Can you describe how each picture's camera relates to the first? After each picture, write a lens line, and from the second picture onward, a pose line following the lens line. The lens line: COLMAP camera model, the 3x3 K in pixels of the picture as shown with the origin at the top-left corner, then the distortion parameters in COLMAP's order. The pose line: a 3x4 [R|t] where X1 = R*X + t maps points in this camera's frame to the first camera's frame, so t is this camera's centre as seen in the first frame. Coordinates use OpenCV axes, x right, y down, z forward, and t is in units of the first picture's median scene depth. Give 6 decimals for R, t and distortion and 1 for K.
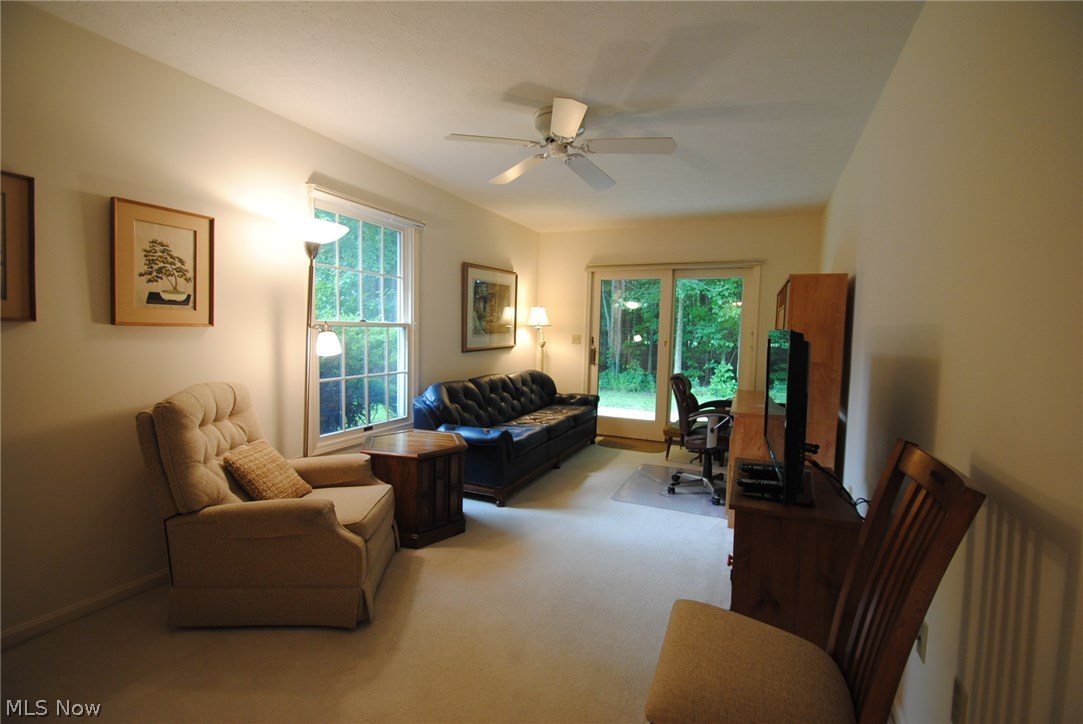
lens RADIAL K [[486.4, 0, 540.5], [0, 486.4, 356.7], [0, 0, 1]] dist [-0.001775, -0.000211]
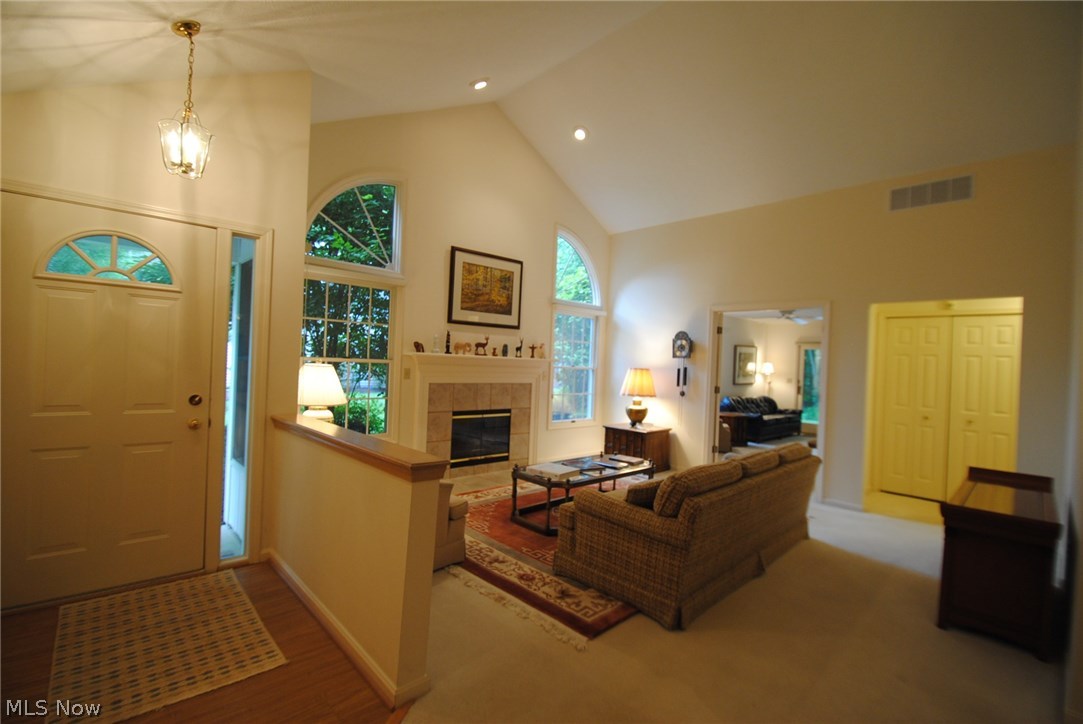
lens RADIAL K [[486.4, 0, 540.4], [0, 486.4, 366.6], [0, 0, 1]] dist [-0.001775, -0.000211]
pose [[0.926564, 0.013154, -0.375907, -0.116361], [-0.036535, 0.997810, -0.055138, 0.051235], [0.374358, 0.064823, 0.925016, -1.142500]]
